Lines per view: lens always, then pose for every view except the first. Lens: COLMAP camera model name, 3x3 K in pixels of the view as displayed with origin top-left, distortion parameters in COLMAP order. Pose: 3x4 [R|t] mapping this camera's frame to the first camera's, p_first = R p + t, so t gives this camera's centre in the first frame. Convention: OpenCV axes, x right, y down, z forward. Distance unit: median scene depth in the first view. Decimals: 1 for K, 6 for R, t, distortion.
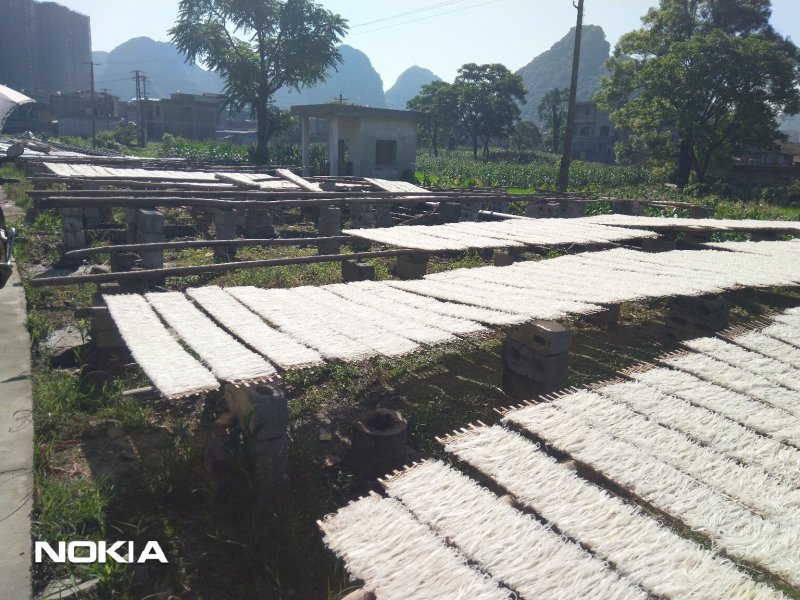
lens RADIAL K [[621.2, 0, 393.4], [0, 621.2, 294.4], [0, 0, 1]] dist [0.088672, -0.130676]
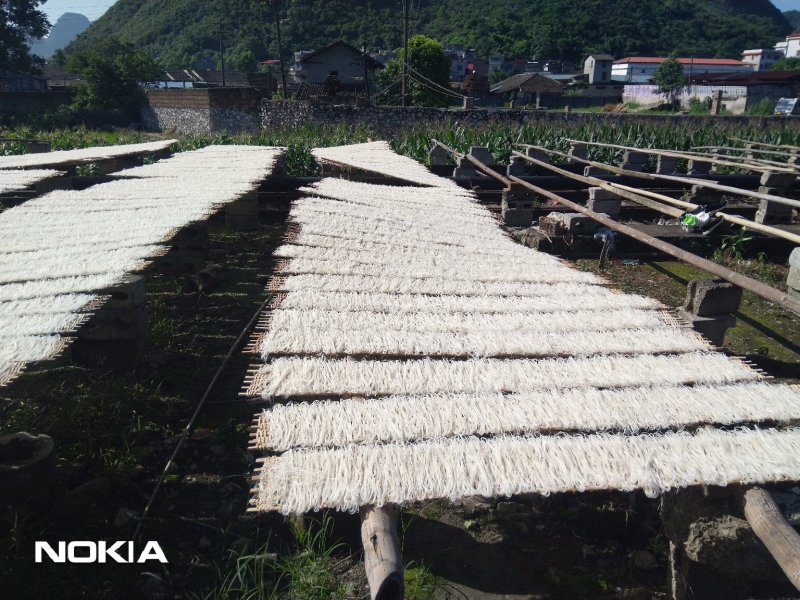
lens RADIAL K [[621.2, 0, 402.6], [0, 621.2, 304.5], [0, 0, 1]] dist [0.088672, -0.130676]
pose [[0.495140, -0.309094, 0.811971, -0.359362], [0.205228, 0.949737, 0.236390, -0.054932], [-0.844226, 0.049593, 0.533688, 0.157215]]
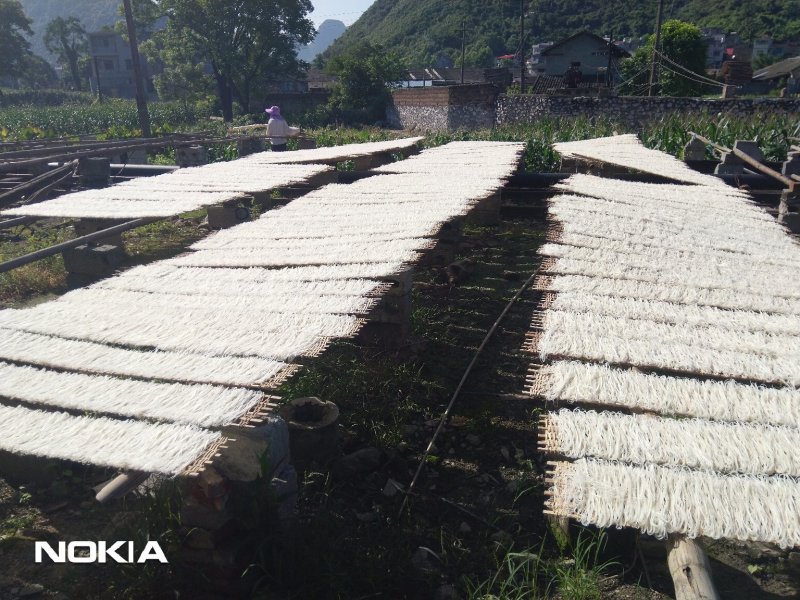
lens RADIAL K [[621.2, 0, 399.8], [0, 621.2, 306.3], [0, 0, 1]] dist [0.088672, -0.130676]
pose [[0.762314, -0.261378, 0.592081, -0.405349], [0.192524, 0.964990, 0.178124, -0.075373], [-0.617910, -0.021797, 0.785947, 0.217980]]
